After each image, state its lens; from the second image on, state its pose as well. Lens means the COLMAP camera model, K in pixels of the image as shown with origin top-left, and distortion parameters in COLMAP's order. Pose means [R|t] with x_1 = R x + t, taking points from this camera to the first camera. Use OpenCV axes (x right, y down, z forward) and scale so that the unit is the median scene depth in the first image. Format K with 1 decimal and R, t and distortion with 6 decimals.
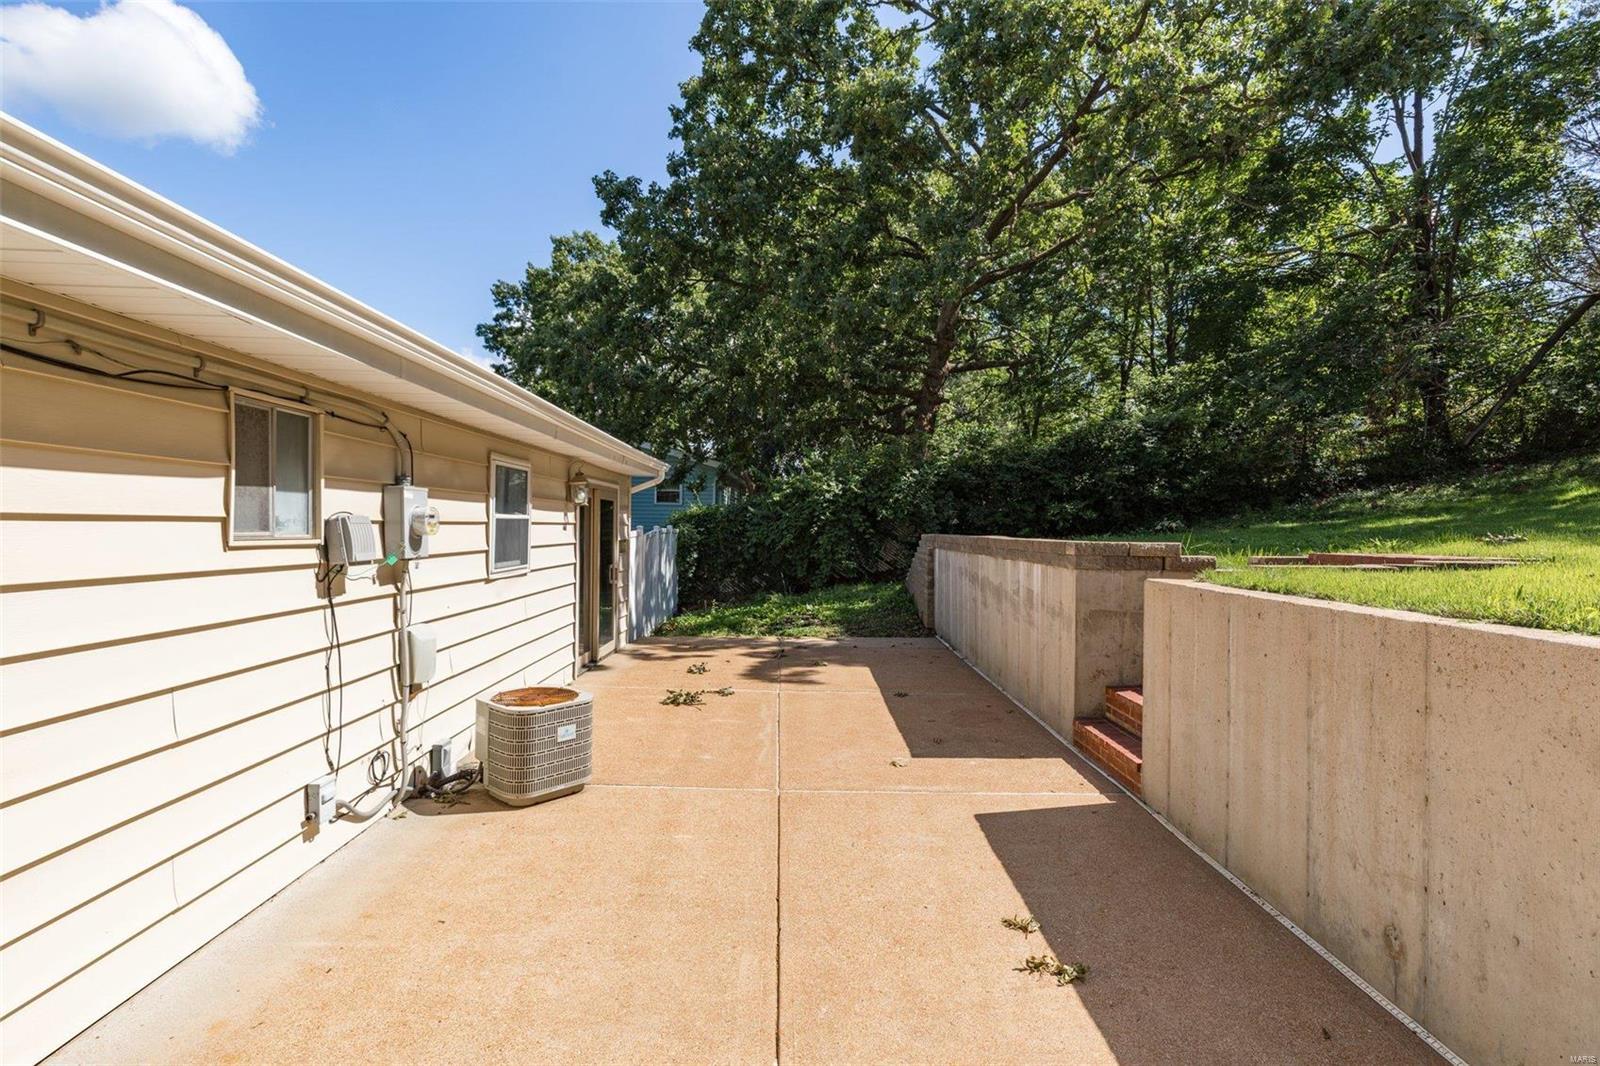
lens RADIAL K [[788.4, 0, 795.3], [0, 788.4, 527.4], [0, 0, 1]] dist [0.000092, 0.000404]
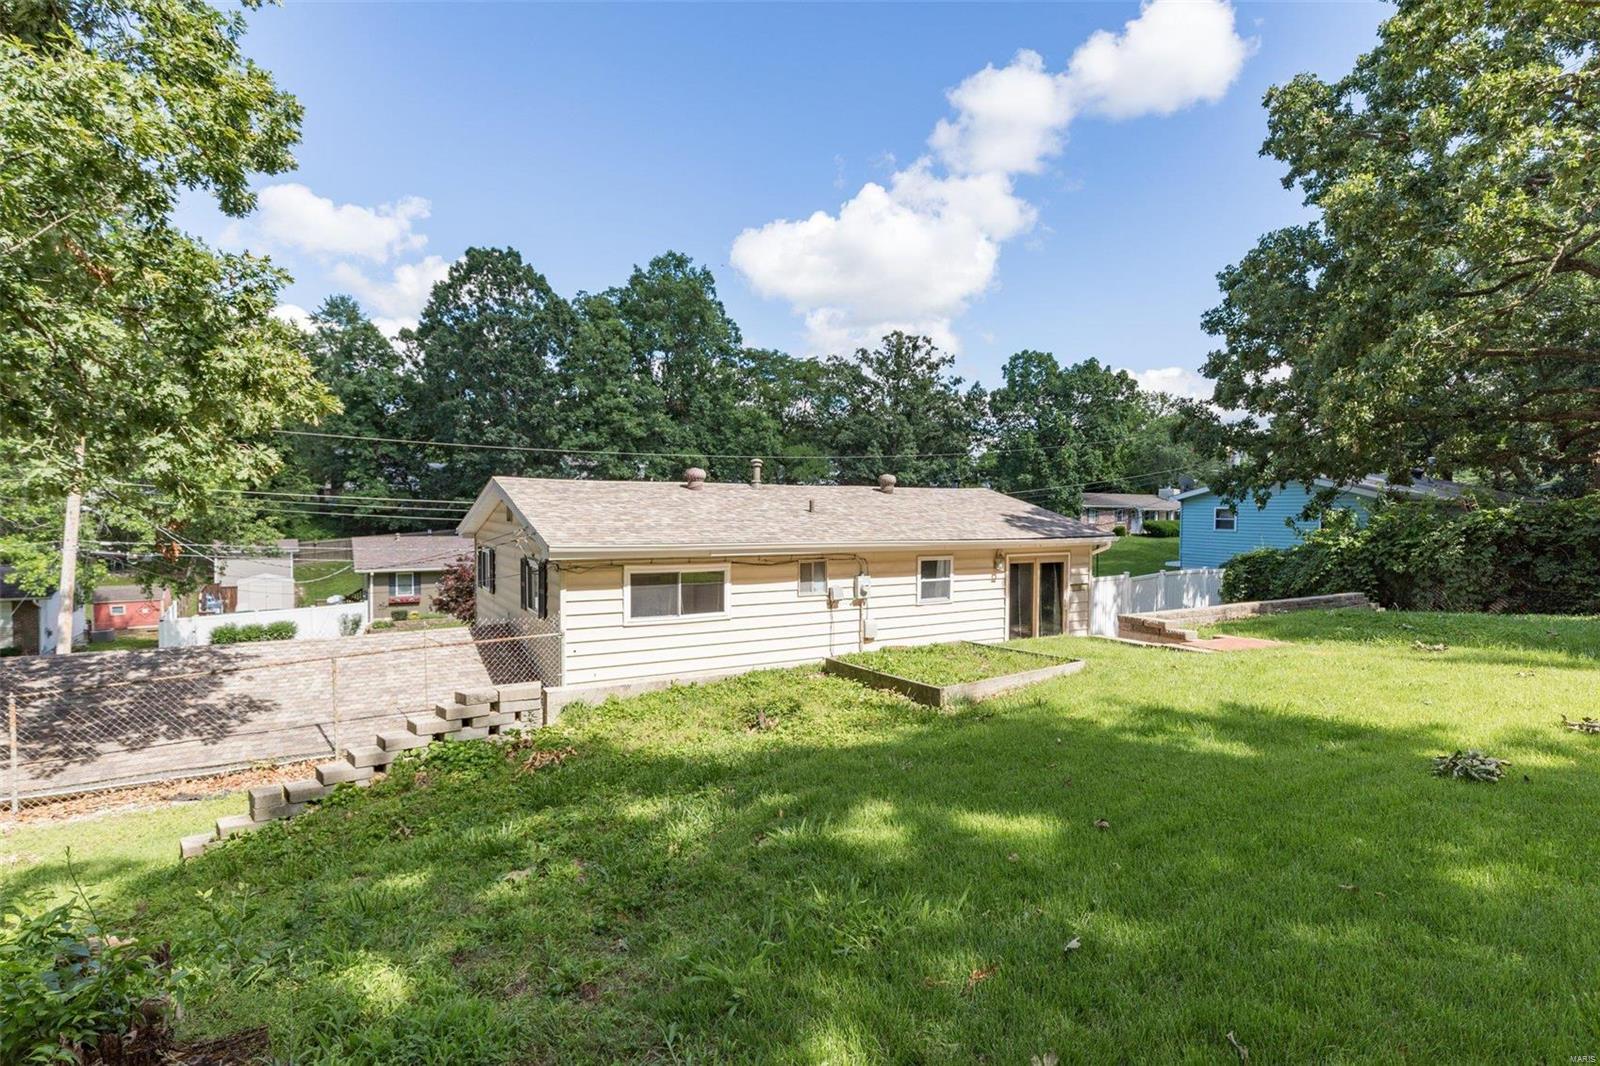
lens RADIAL K [[811.0, 0, 800.5], [0, 811.0, 529.3], [0, 0, 1]] dist [0.000518, -0.000306]
pose [[0.512578, 0.020661, -0.858392, 1.778226], [-0.002308, 0.999740, 0.022685, -0.254453], [0.858638, -0.009646, 0.512492, -0.733751]]
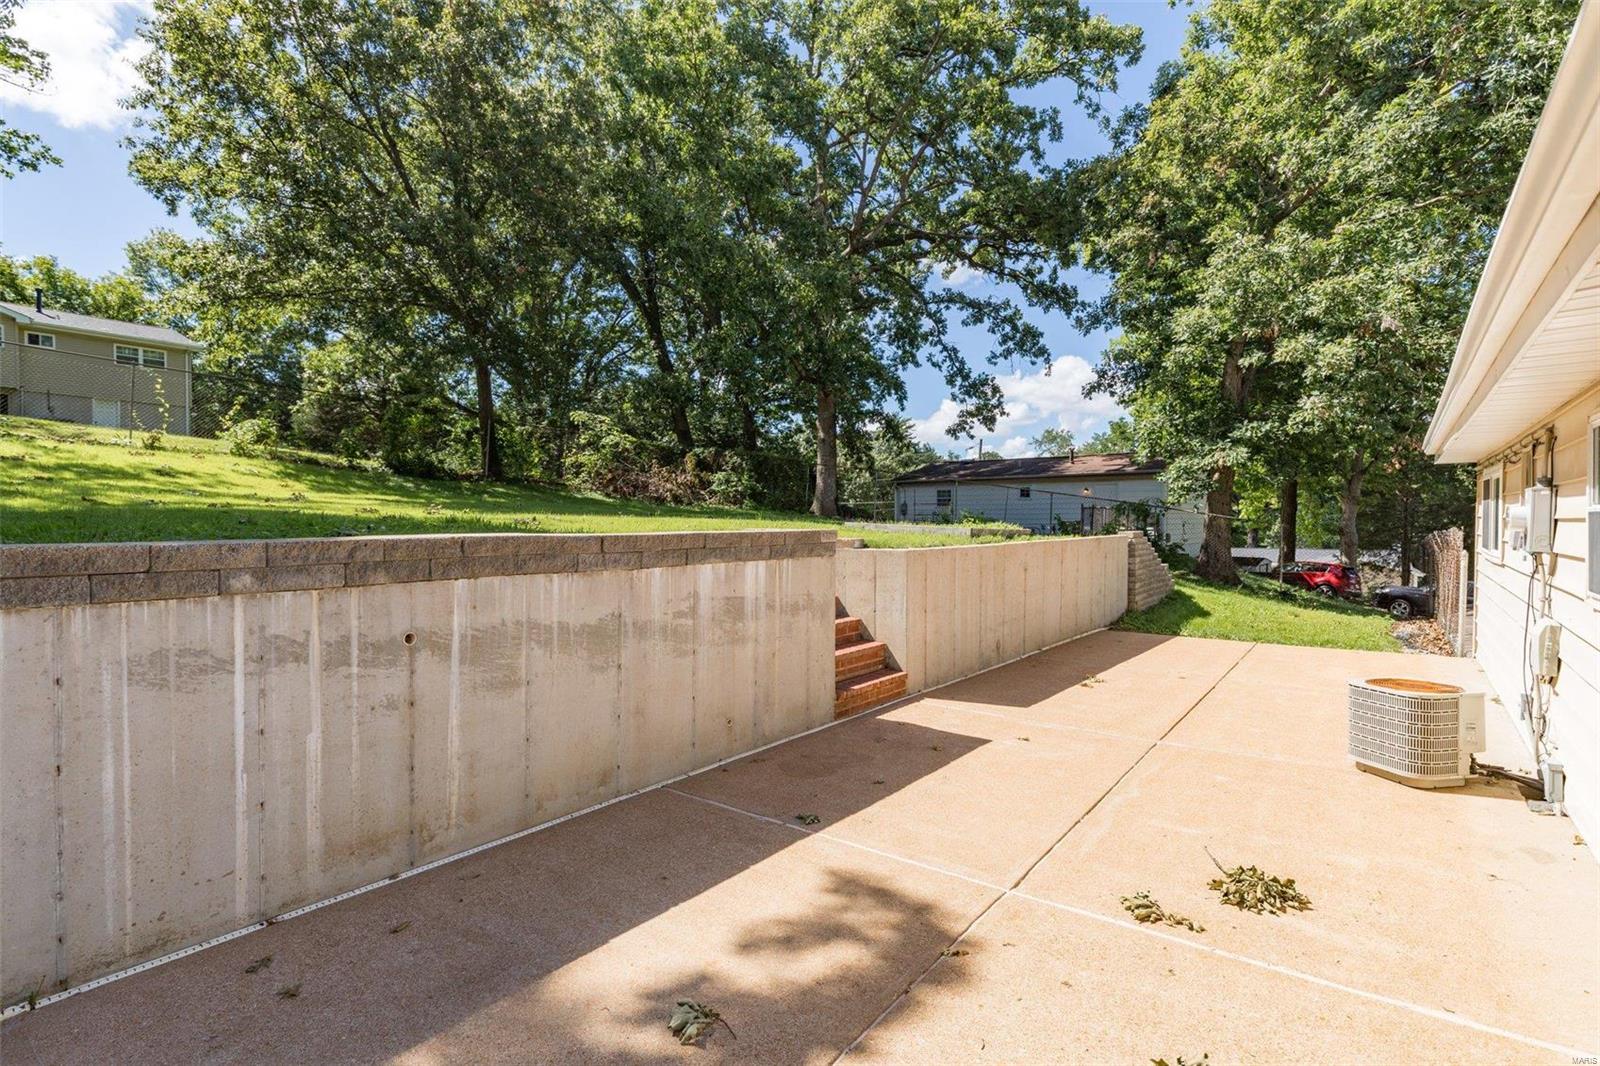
lens RADIAL K [[788.4, 0, 795.3], [0, 788.4, 527.4], [0, 0, 1]] dist [0.000092, 0.000404]
pose [[-0.784365, -0.020501, 0.619960, -0.277270], [-0.011379, 0.999761, 0.018664, -0.003812], [-0.620195, 0.007585, -0.784411, 2.006126]]
